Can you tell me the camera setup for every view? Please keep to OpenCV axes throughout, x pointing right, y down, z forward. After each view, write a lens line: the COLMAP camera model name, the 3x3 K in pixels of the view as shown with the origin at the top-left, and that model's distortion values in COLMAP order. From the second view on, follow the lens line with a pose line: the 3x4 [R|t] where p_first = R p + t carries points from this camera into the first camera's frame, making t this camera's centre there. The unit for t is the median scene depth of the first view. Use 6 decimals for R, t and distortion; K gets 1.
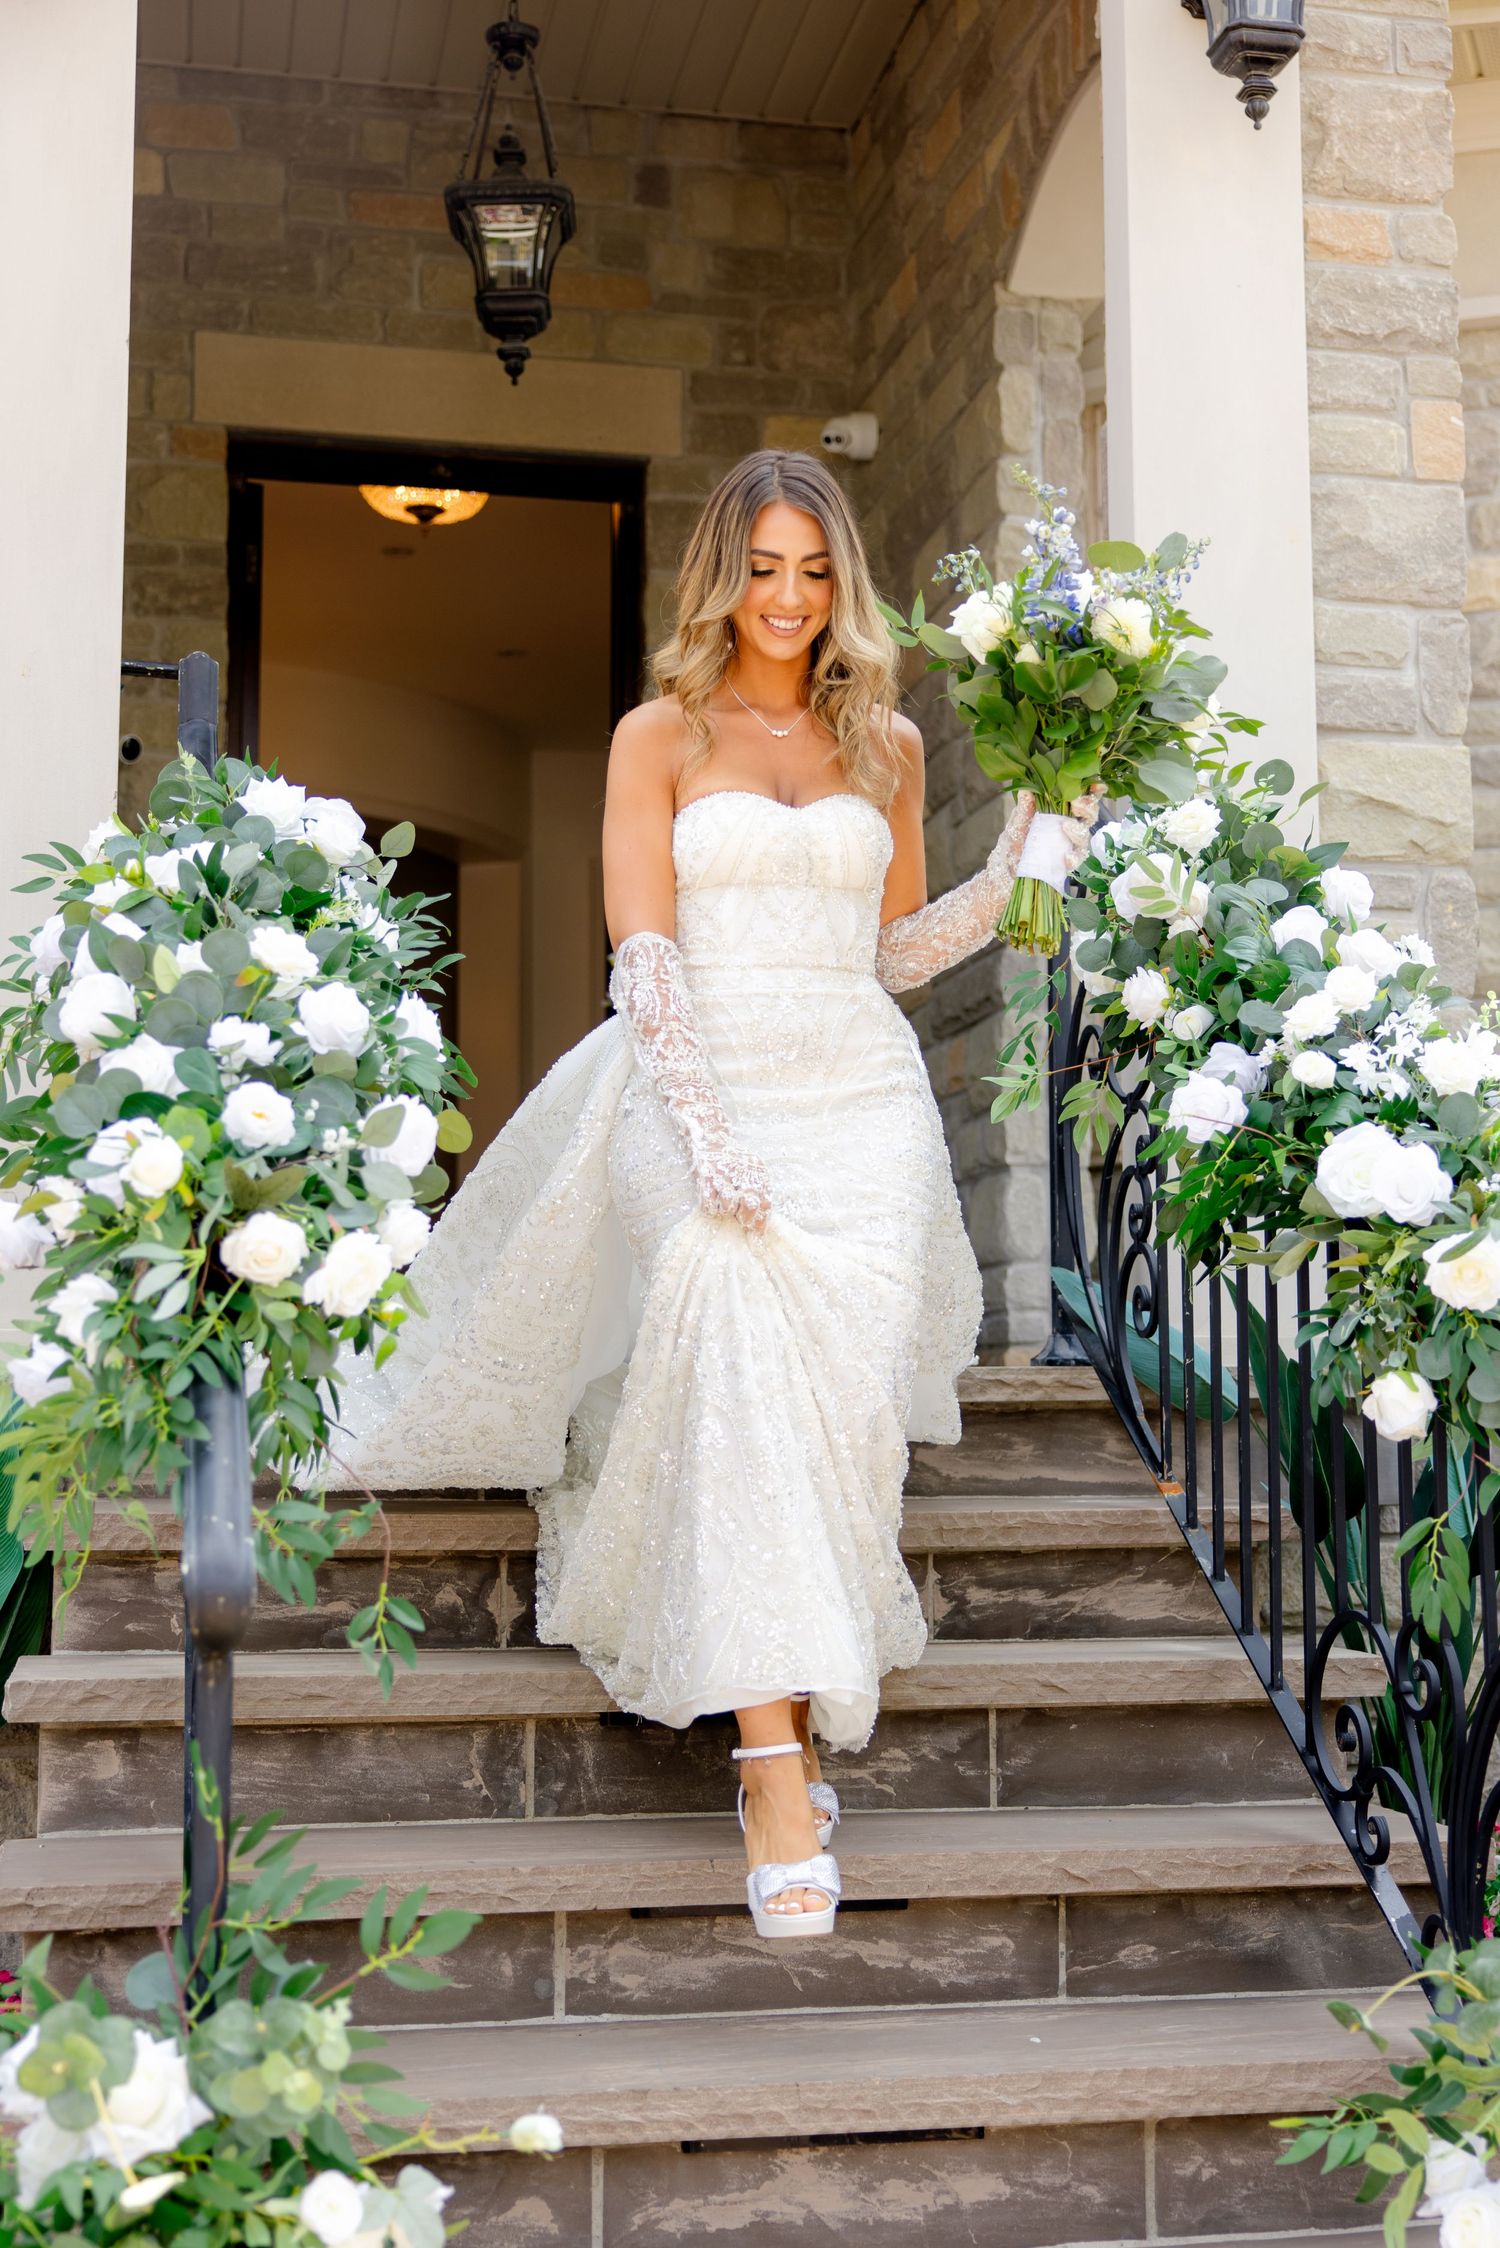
lens RADIAL K [[2782.6, 0, 749.9], [0, 2782.6, 1127.1], [0, 0, 1]] dist [0.002331, 0.044407]
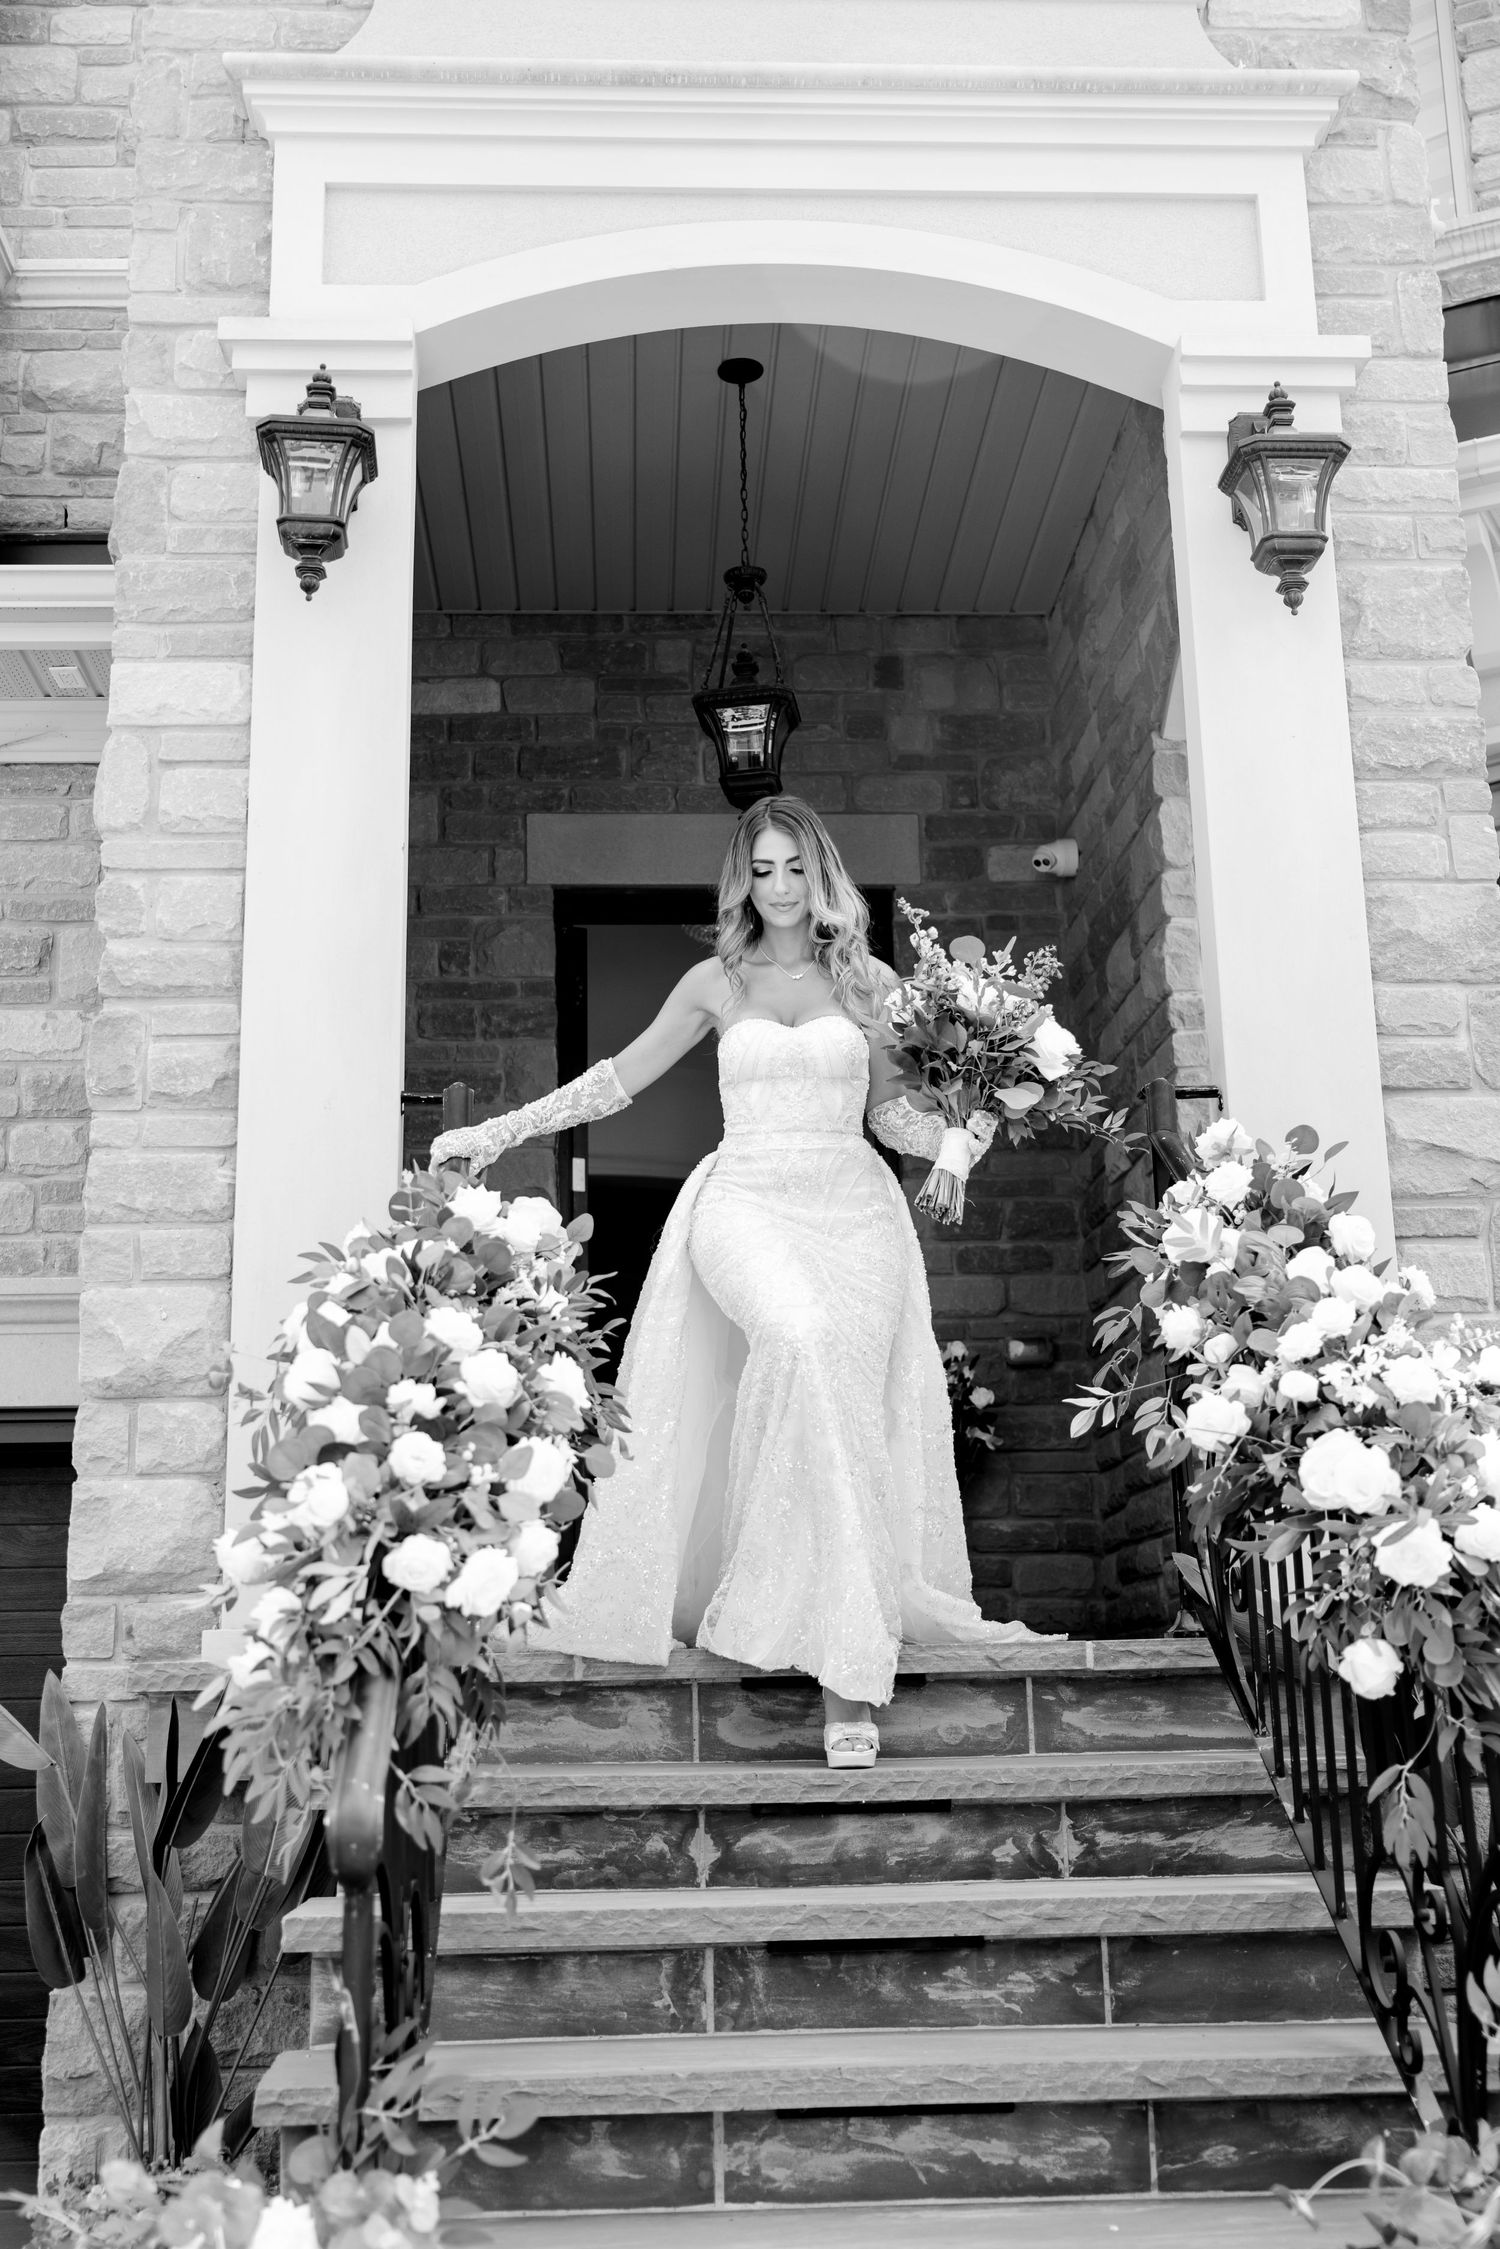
lens RADIAL K [[2372.2, 0, 749.3], [0, 2372.2, 1122.7], [0, 0, 1]] dist [-0.000757, 0.032744]
pose [[0.988923, -0.053916, -0.138287, 0.106745], [0.035608, 0.990662, -0.131607, -0.006302], [0.144092, 0.125225, 0.981609, -0.057231]]
